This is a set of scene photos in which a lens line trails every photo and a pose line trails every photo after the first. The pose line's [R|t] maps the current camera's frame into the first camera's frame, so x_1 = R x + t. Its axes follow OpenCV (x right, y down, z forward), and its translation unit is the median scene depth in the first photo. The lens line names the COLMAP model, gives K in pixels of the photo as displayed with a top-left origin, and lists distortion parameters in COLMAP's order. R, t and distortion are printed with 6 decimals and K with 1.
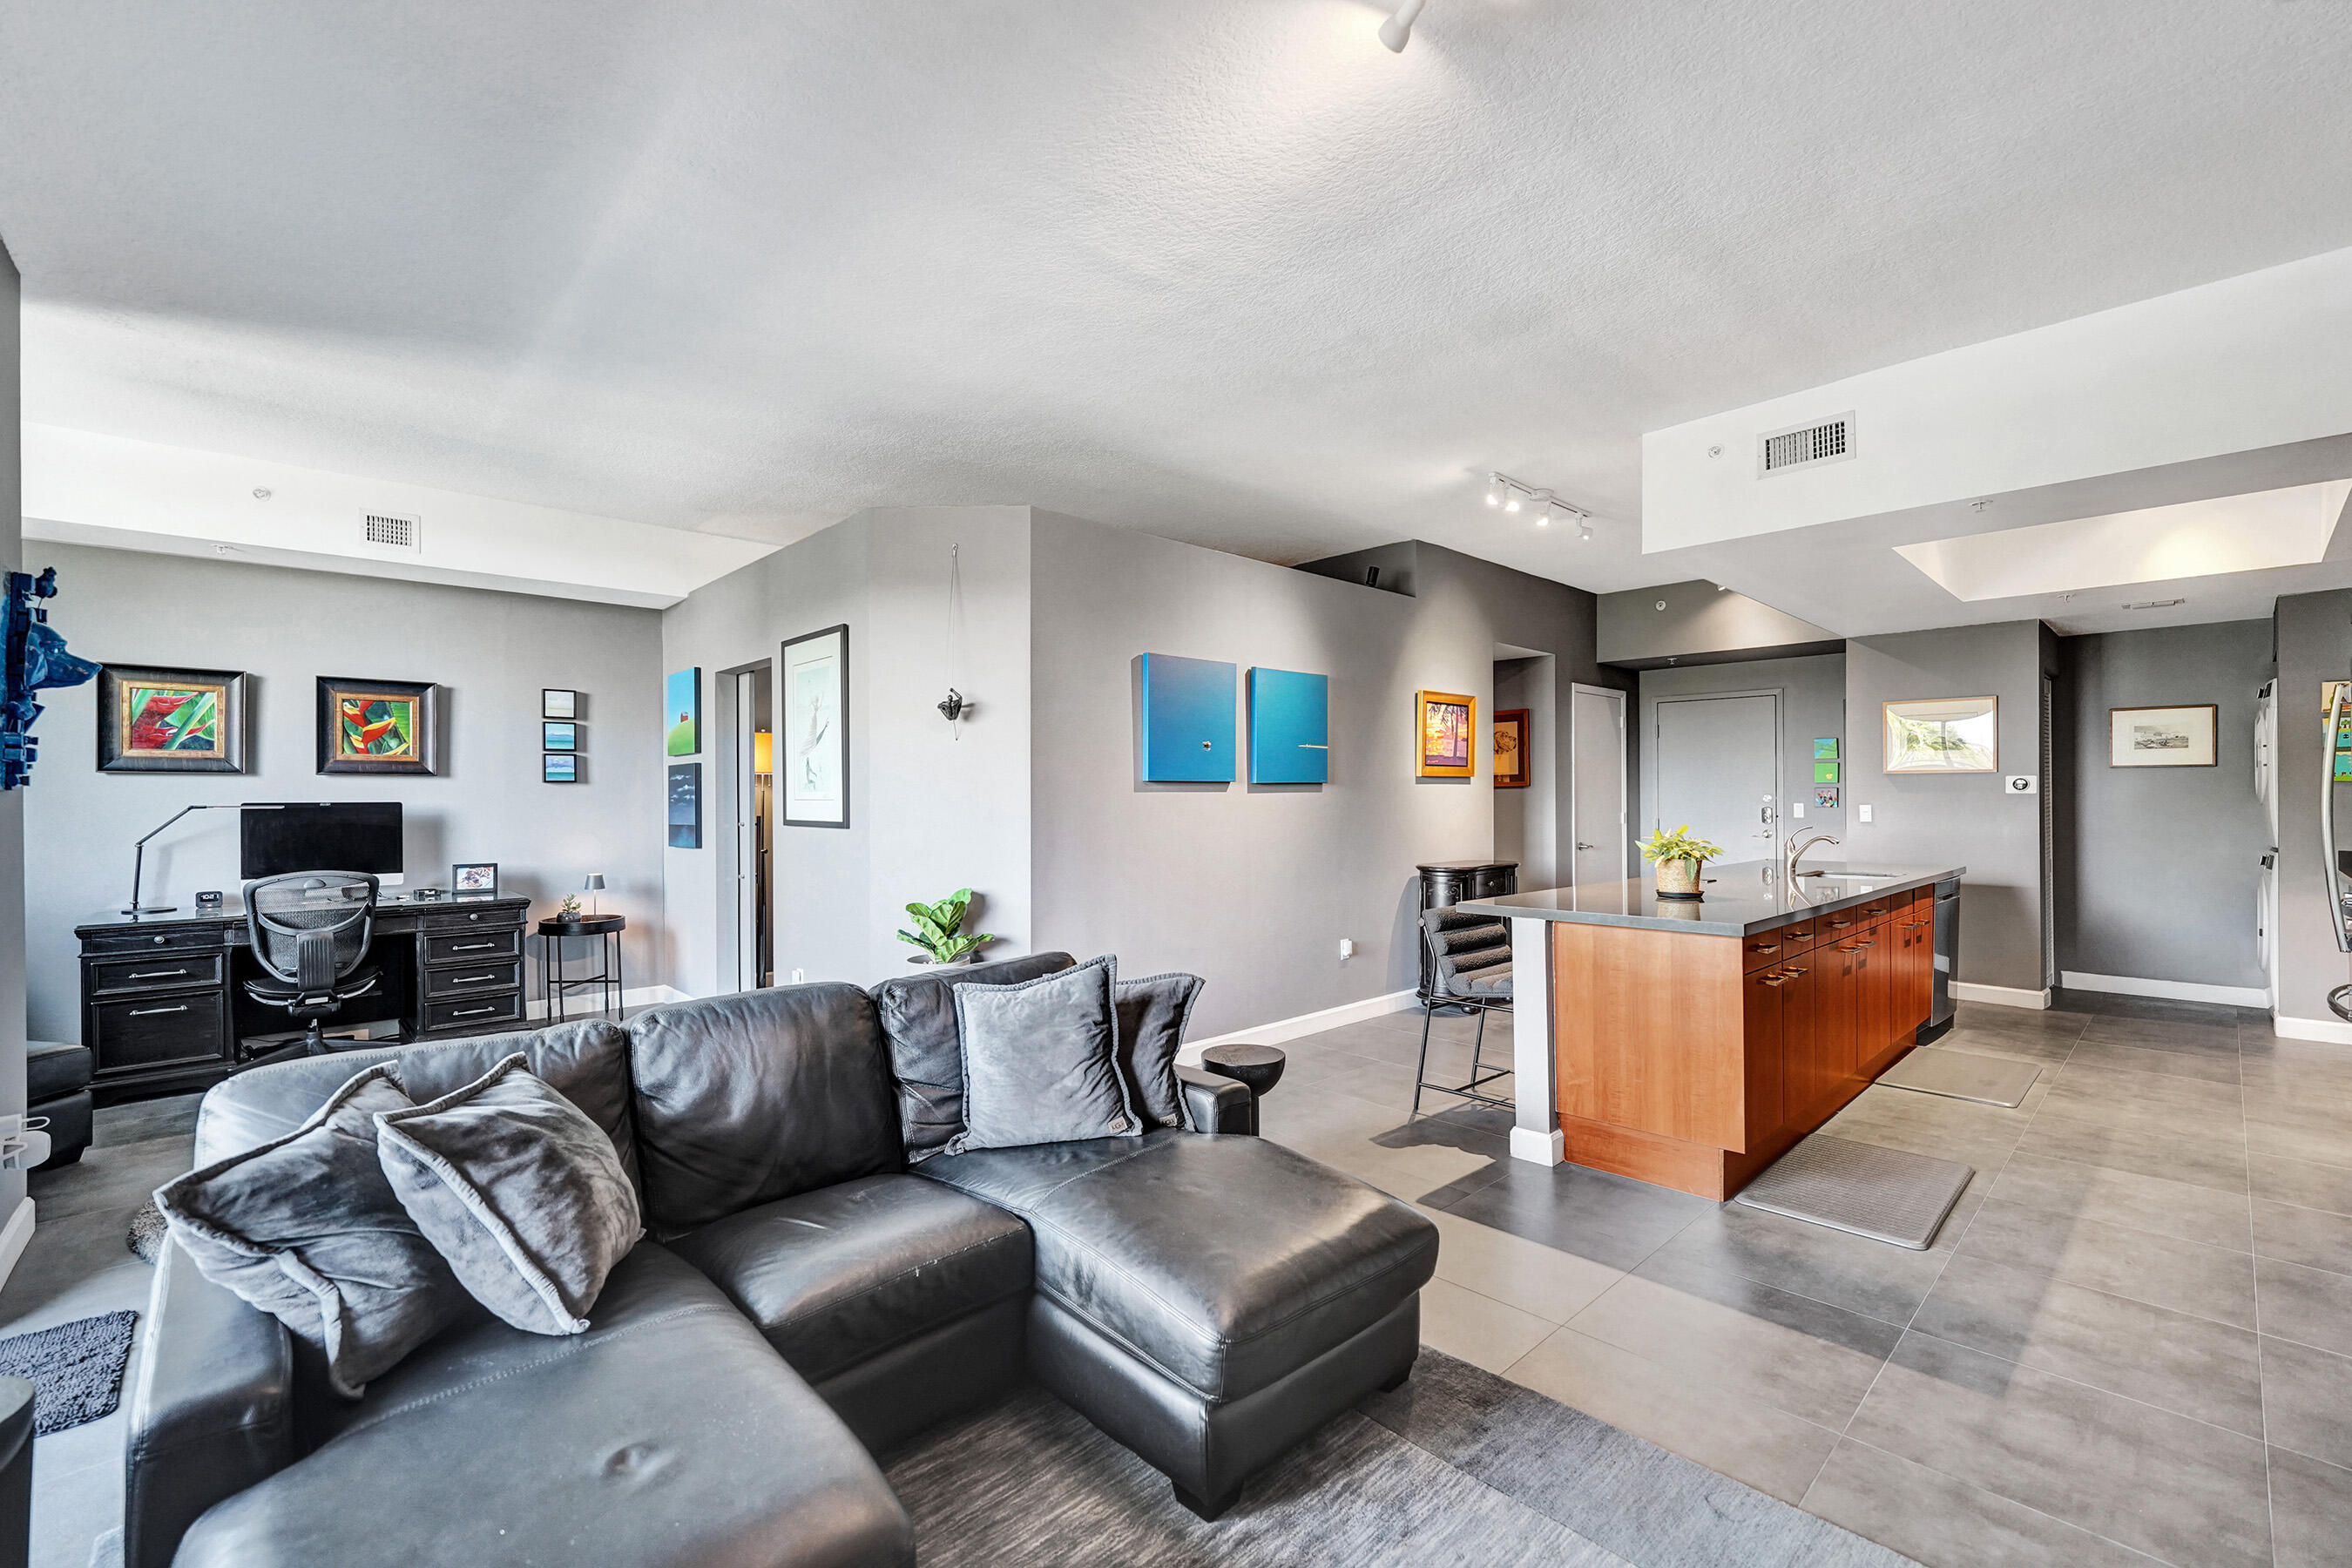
lens RADIAL K [[995.3, 0, 1166.3], [0, 995.3, 795.1], [0, 0, 1]] dist [-0.008181, 0.002198]
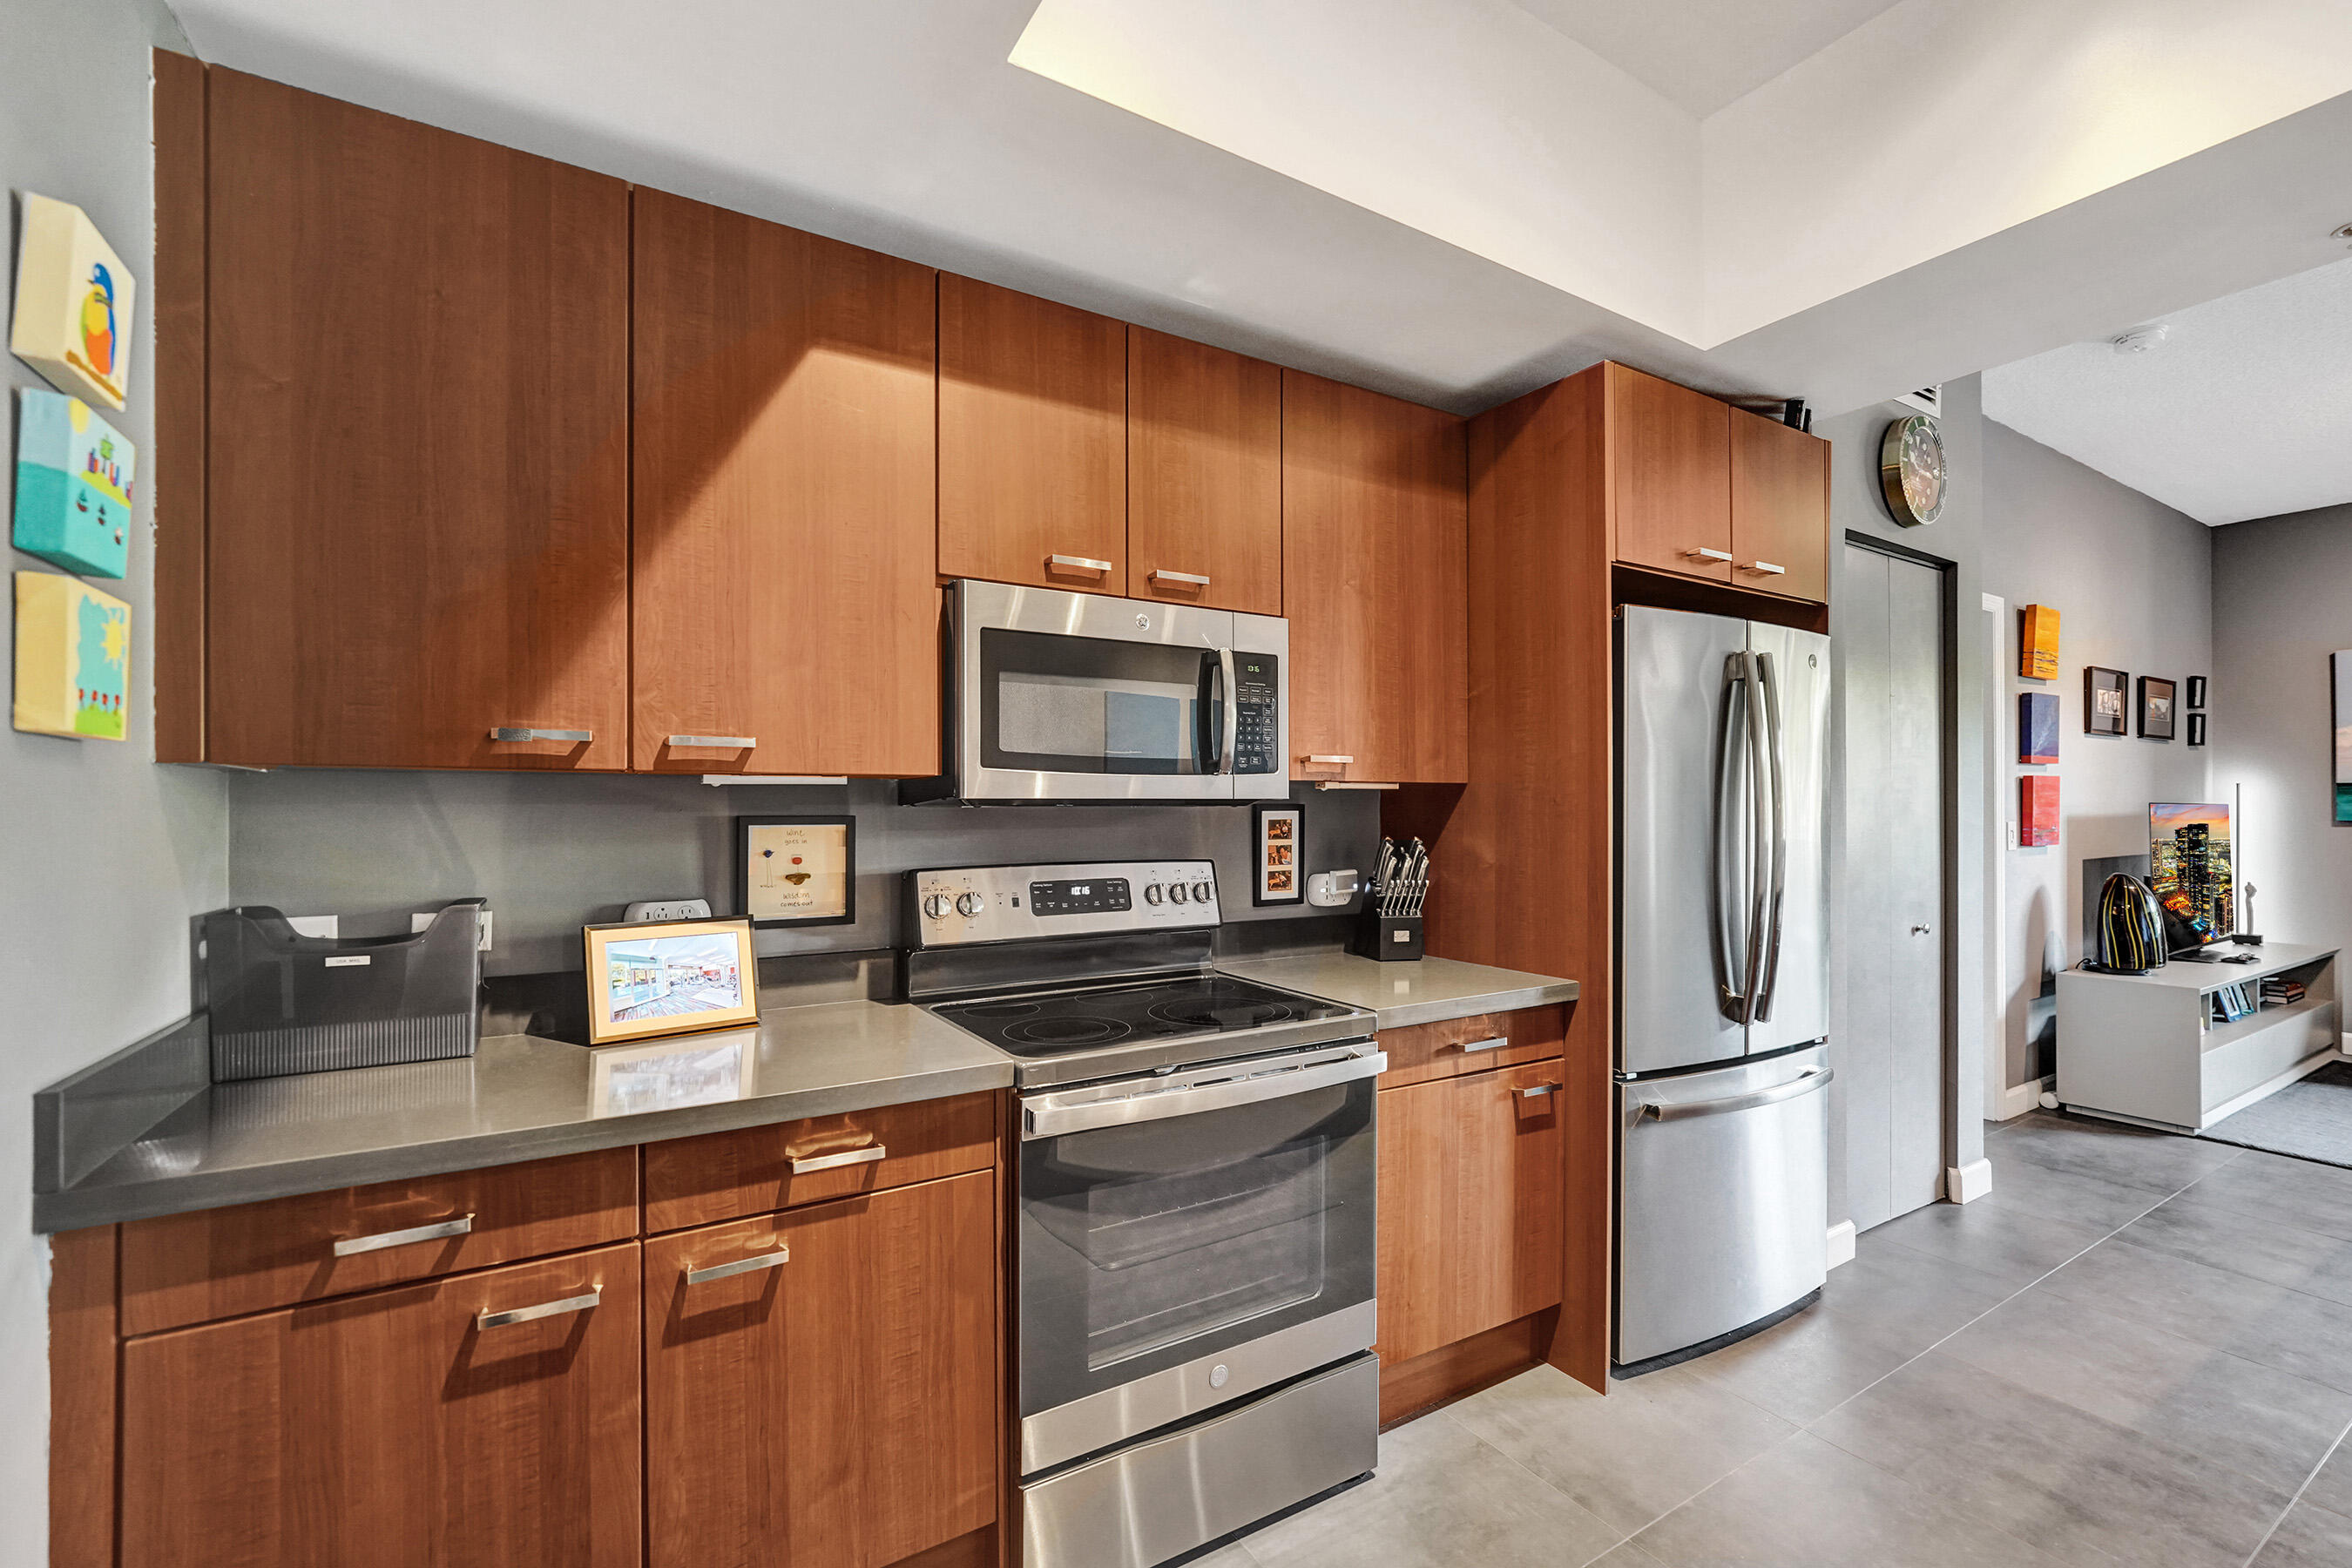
lens RADIAL K [[995.3, 0, 1164.8], [0, 995.3, 808.1], [0, 0, 1]] dist [-0.008181, 0.002198]
pose [[-0.979363, 0.003487, 0.202078, 0.912140], [0.002820, 0.999990, -0.003591, 0.001118], [-0.202088, -0.002947, -0.979363, 1.116616]]
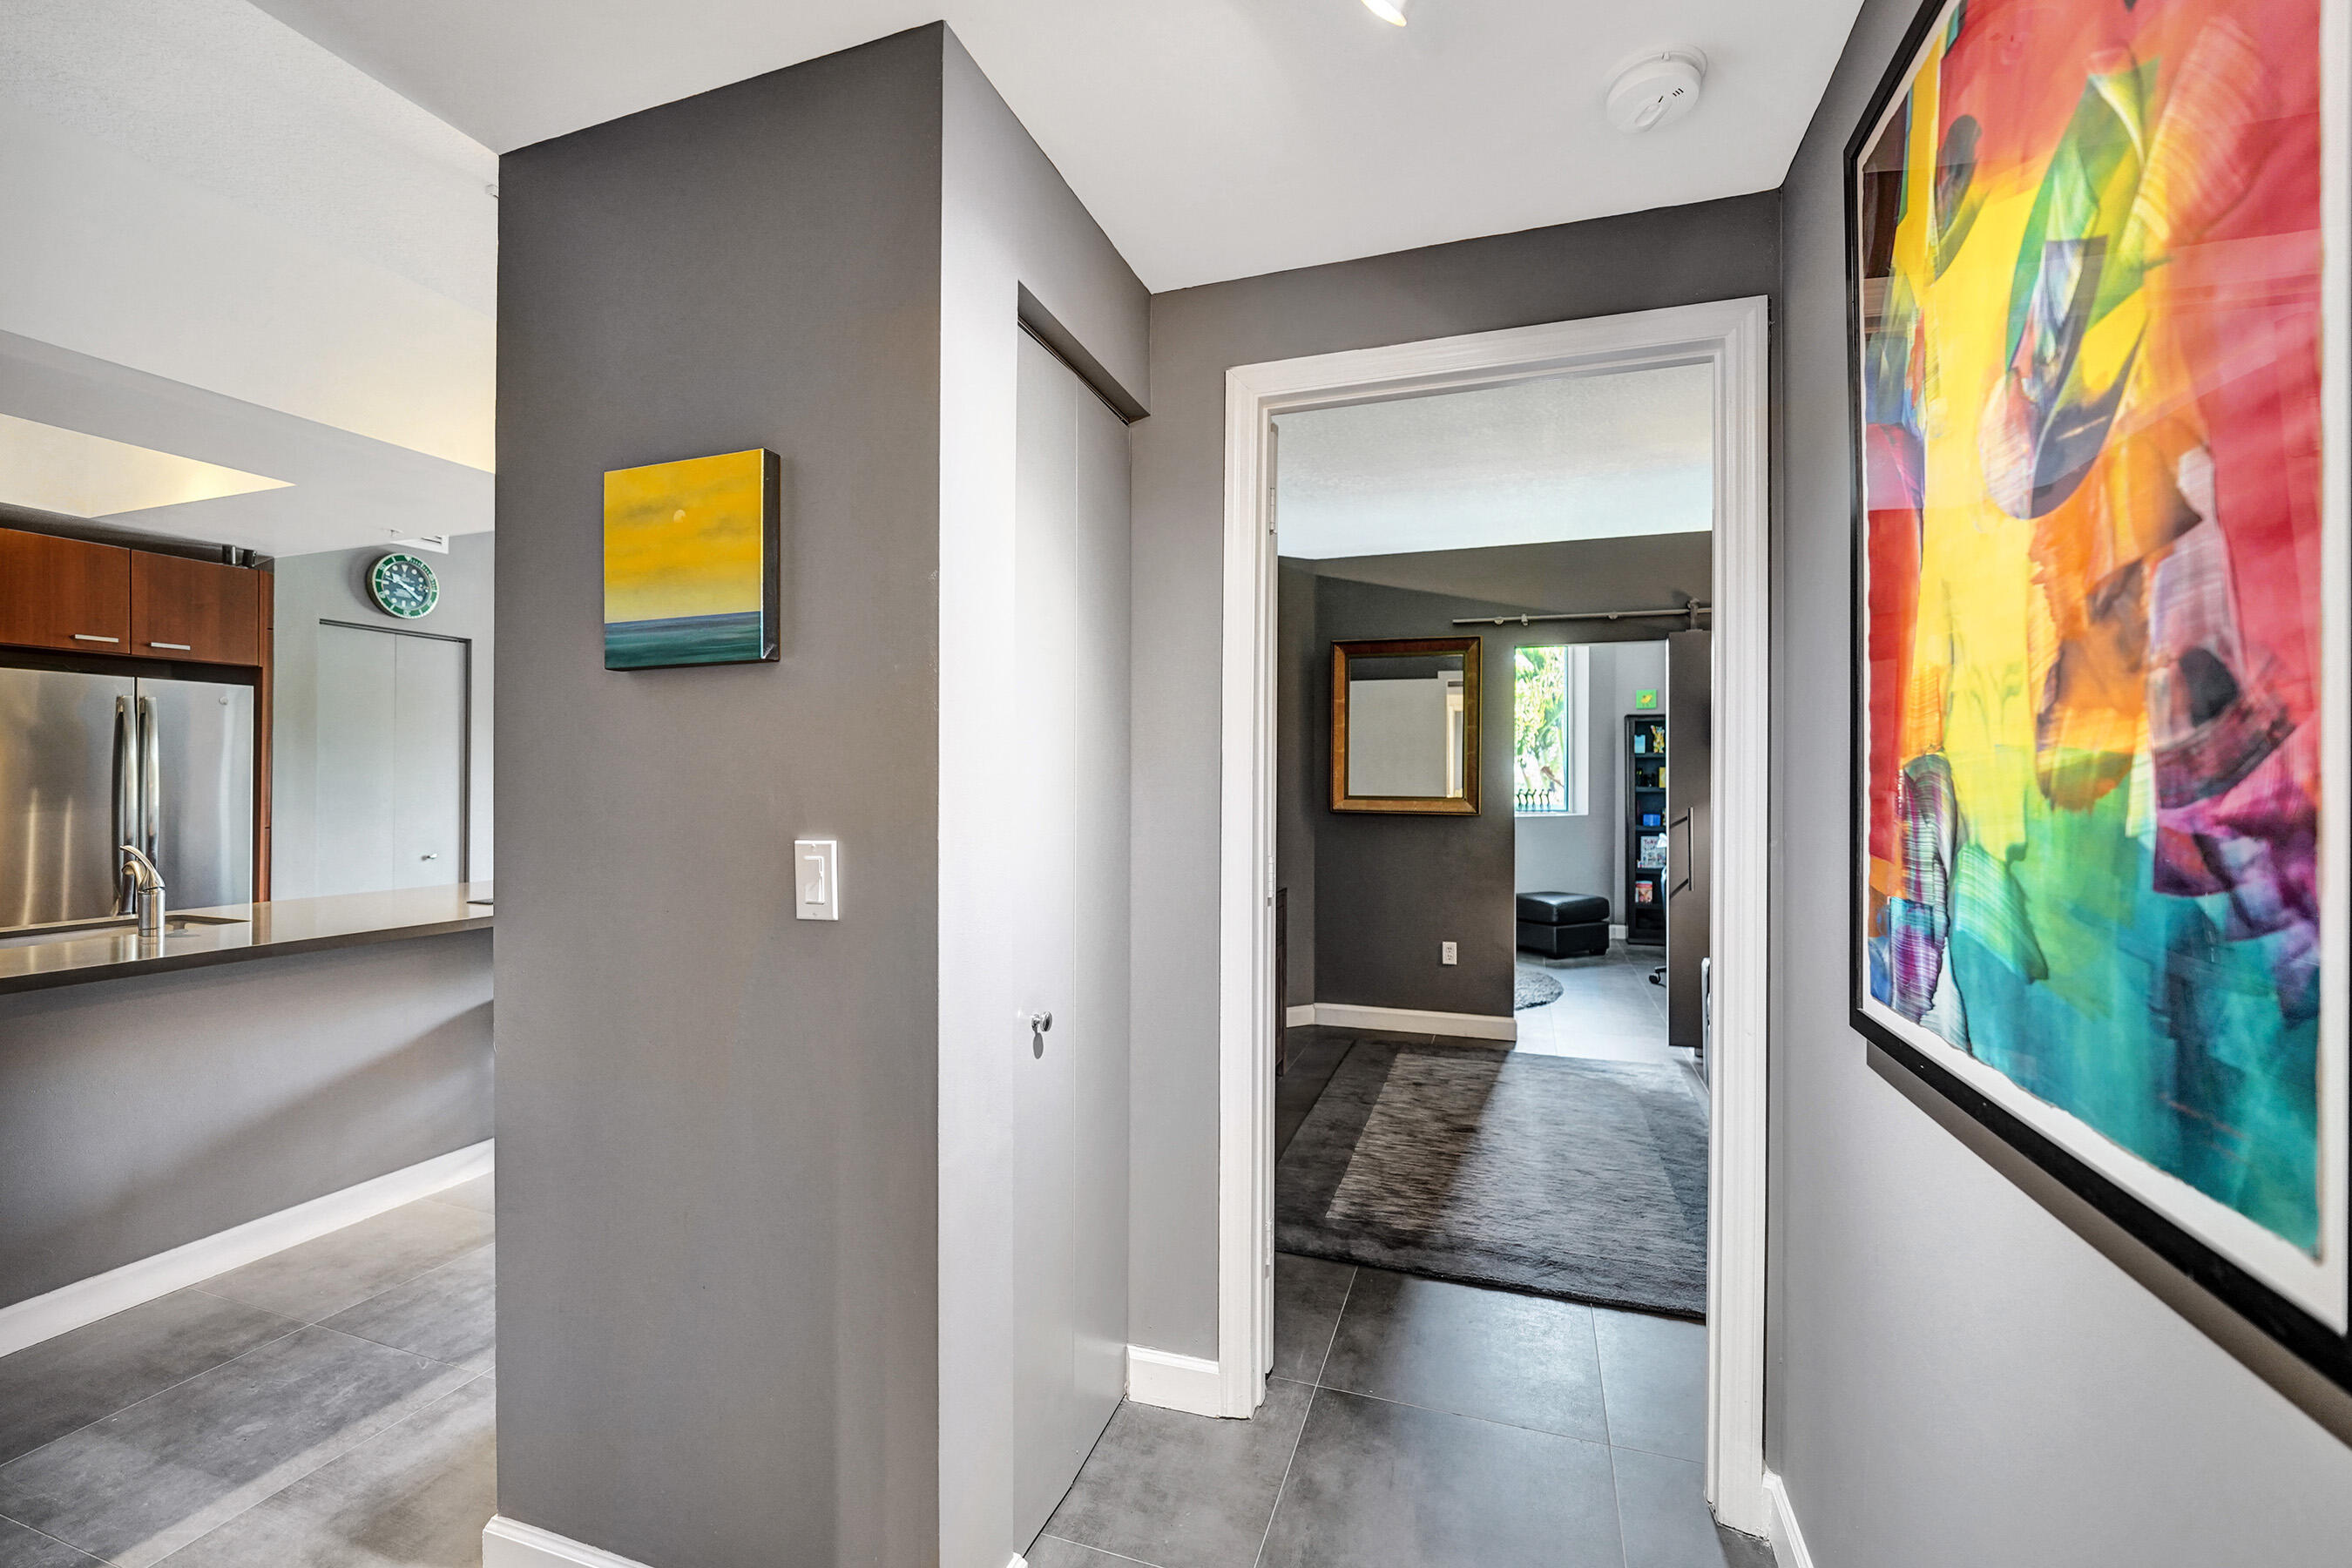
lens RADIAL K [[995.3, 0, 1155.6], [0, 995.3, 784.7], [0, 0, 1]] dist [-0.008181, 0.002198]
pose [[-0.891146, 0.004352, -0.453696, 0.382593], [0.001770, 0.999980, 0.006114, -0.003900], [0.453714, 0.004646, -0.891135, 1.673019]]
